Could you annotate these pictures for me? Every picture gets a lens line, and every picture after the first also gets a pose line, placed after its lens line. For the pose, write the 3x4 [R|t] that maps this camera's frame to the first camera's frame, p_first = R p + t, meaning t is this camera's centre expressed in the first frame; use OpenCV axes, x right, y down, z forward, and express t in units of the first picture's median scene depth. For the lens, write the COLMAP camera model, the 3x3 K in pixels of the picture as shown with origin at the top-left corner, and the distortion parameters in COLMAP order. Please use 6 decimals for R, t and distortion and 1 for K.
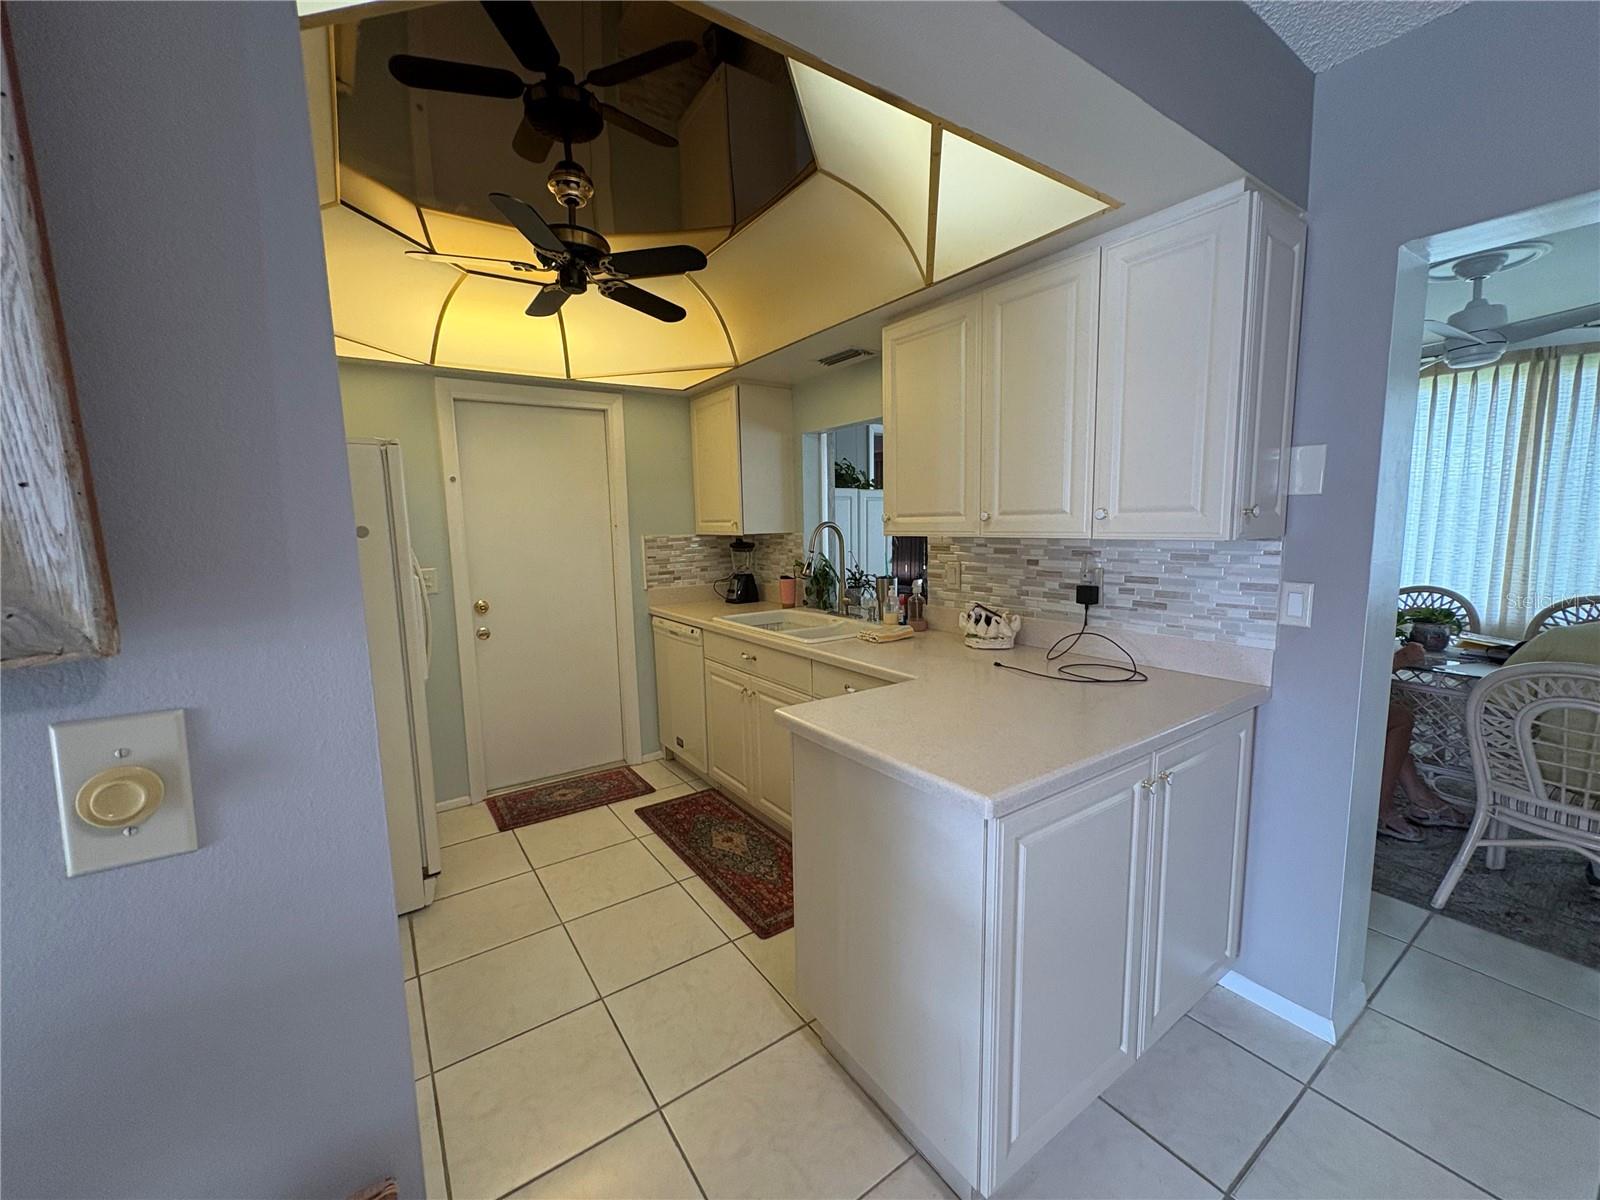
lens RADIAL K [[639.2, 0, 802.3], [0, 639.2, 600.3], [0, 0, 1]] dist [-0.000271, 0.000682]
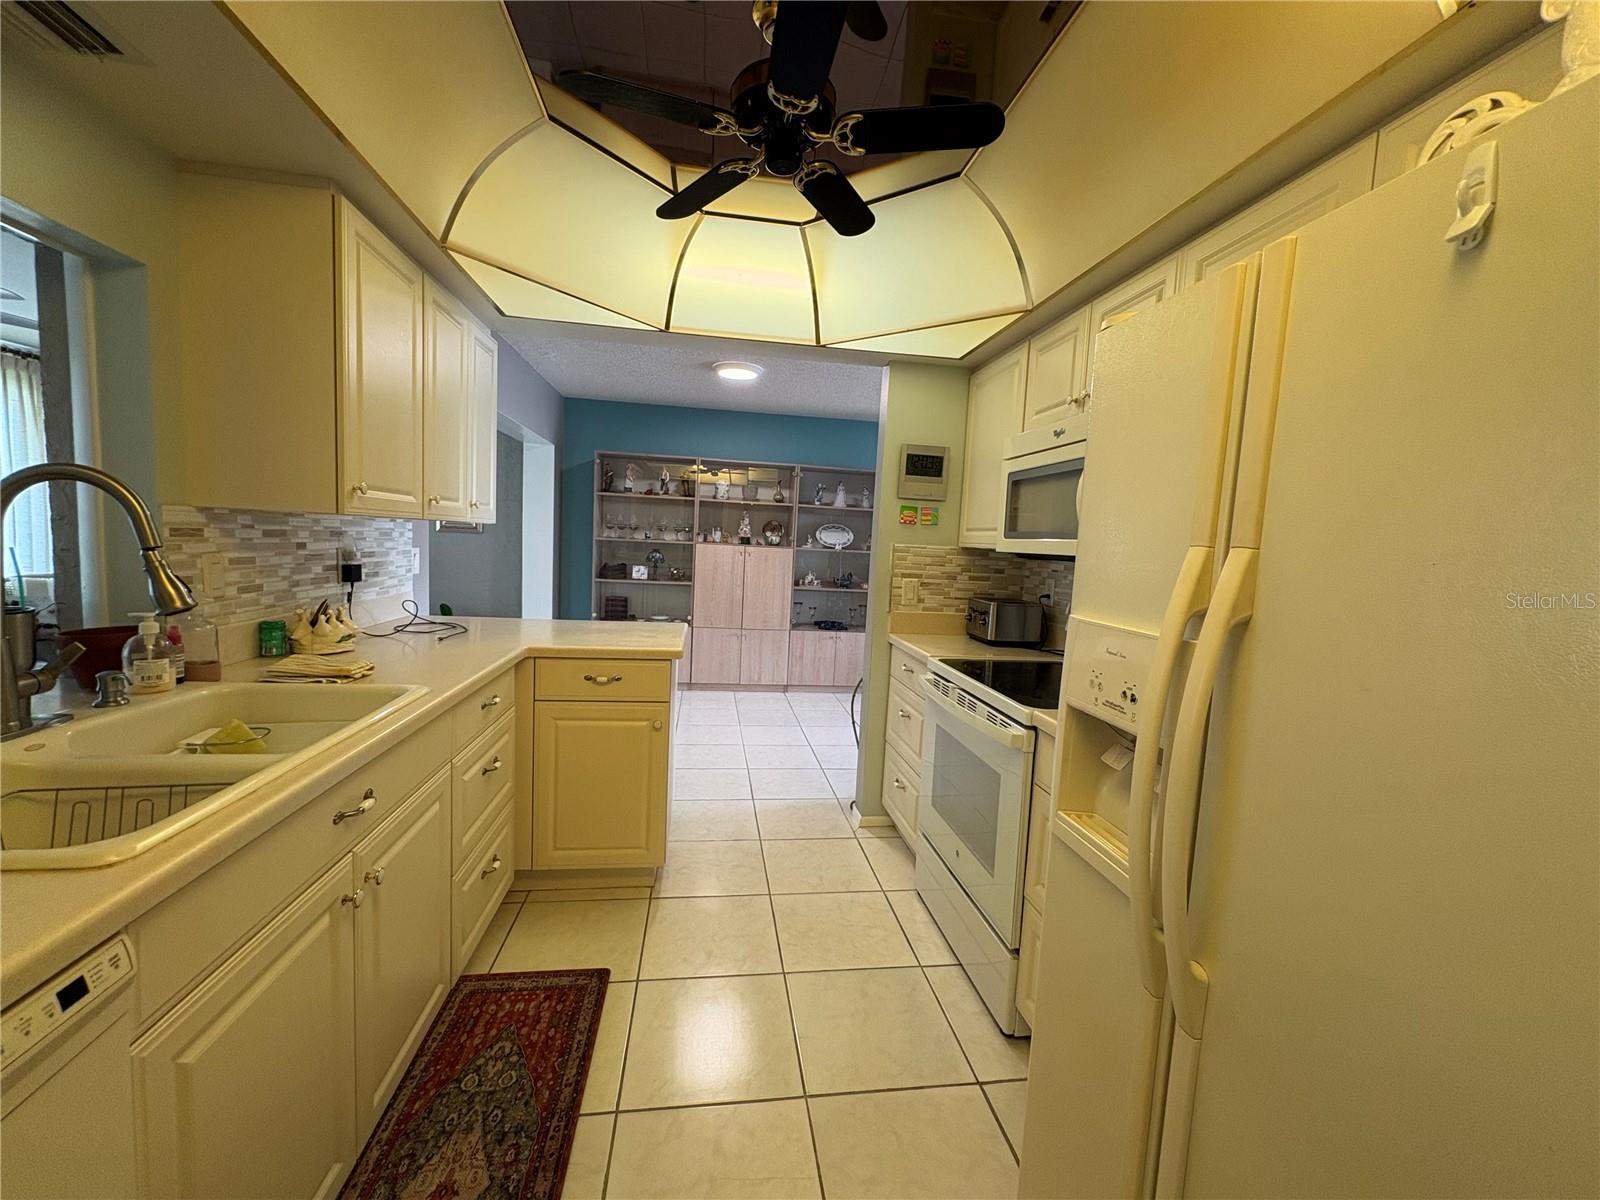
lens RADIAL K [[639.2, 0, 800.7], [0, 639.2, 594.8], [0, 0, 1]] dist [-0.000271, 0.000682]
pose [[-0.892281, -0.063780, 0.446952, -0.515513], [0.023648, 0.982010, 0.187342, -0.115756], [-0.450860, 0.177731, -0.874721, 1.208867]]
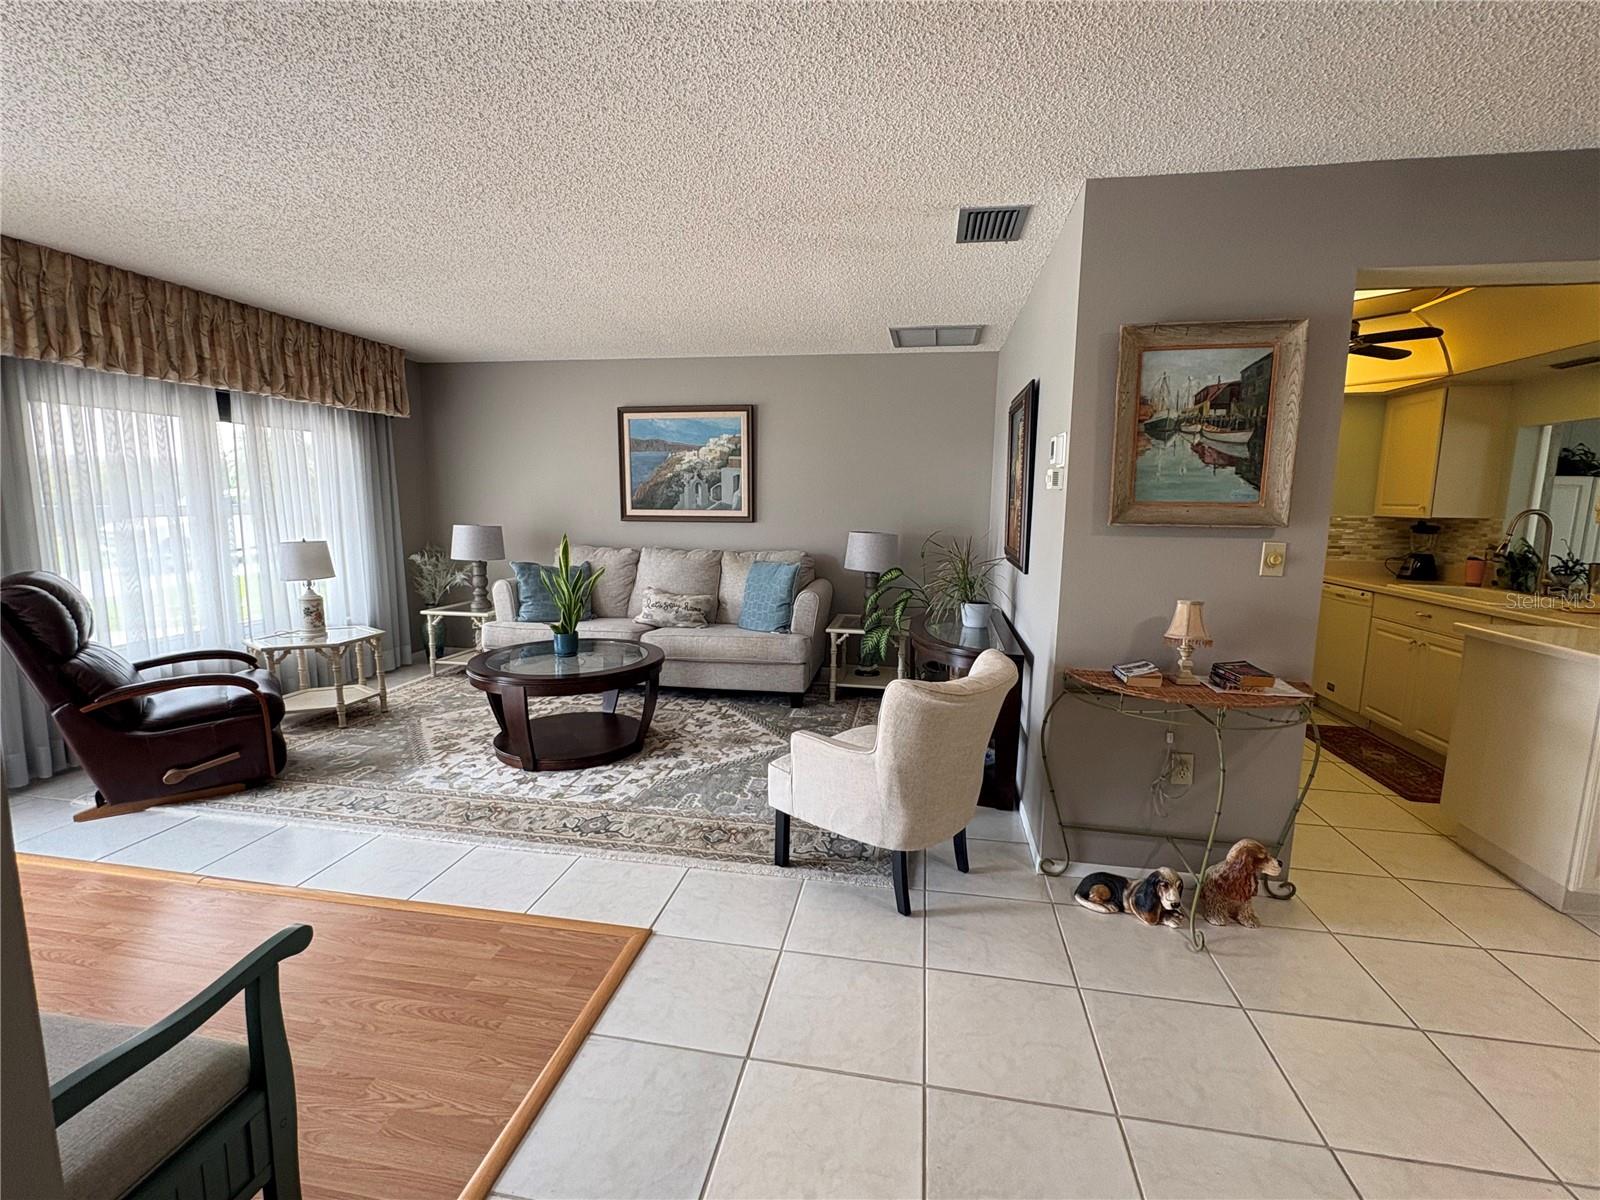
lens RADIAL K [[715.5, 0, 800.6], [0, 715.5, 597.8], [0, 0, 1]] dist [0.000965, -0.000414]
pose [[0.708751, 0.128659, -0.693628, 0.018969], [-0.117802, 0.991008, 0.063449, 0.110160], [0.695554, 0.036742, 0.717534, -0.846641]]
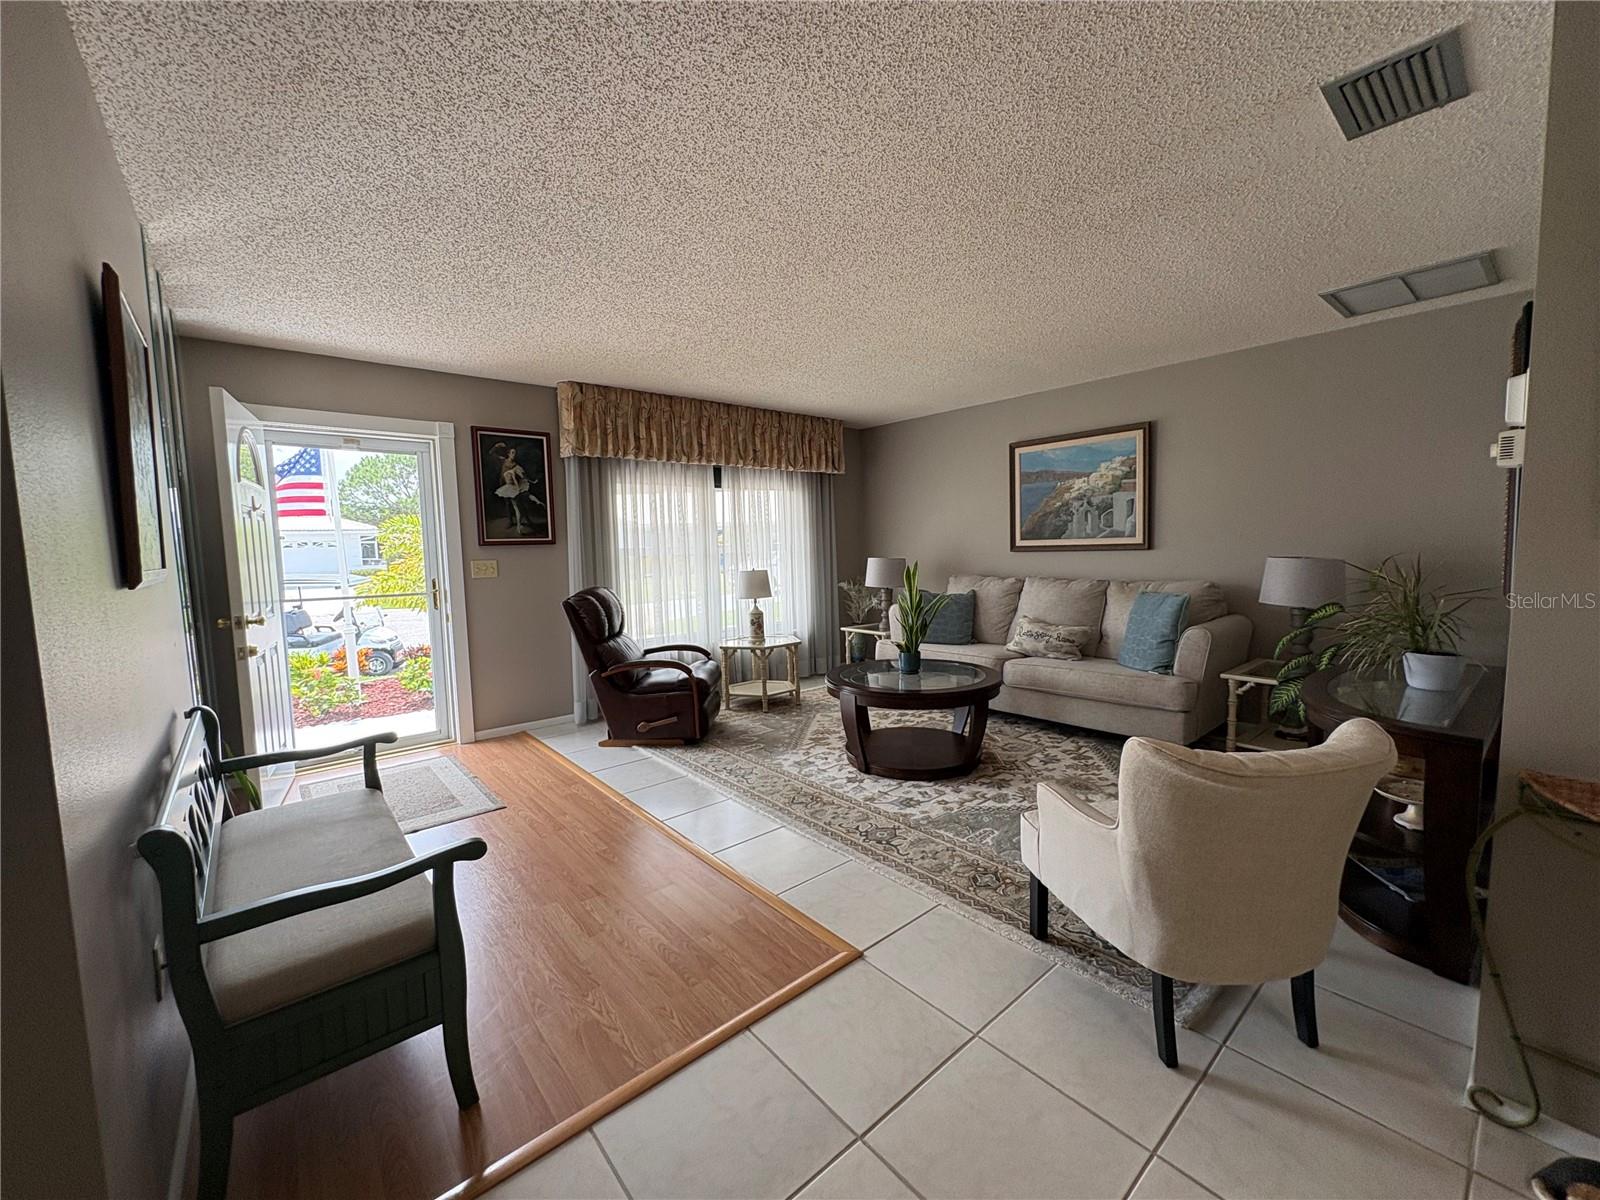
lens RADIAL K [[639.2, 0, 801.9], [0, 639.2, 597.0], [0, 0, 1]] dist [-0.000271, 0.000682]
pose [[0.095856, 0.103158, -0.990035, 0.041773], [-0.103886, 0.990220, 0.093119, 0.103138], [0.989959, 0.093925, 0.105635, -0.541513]]
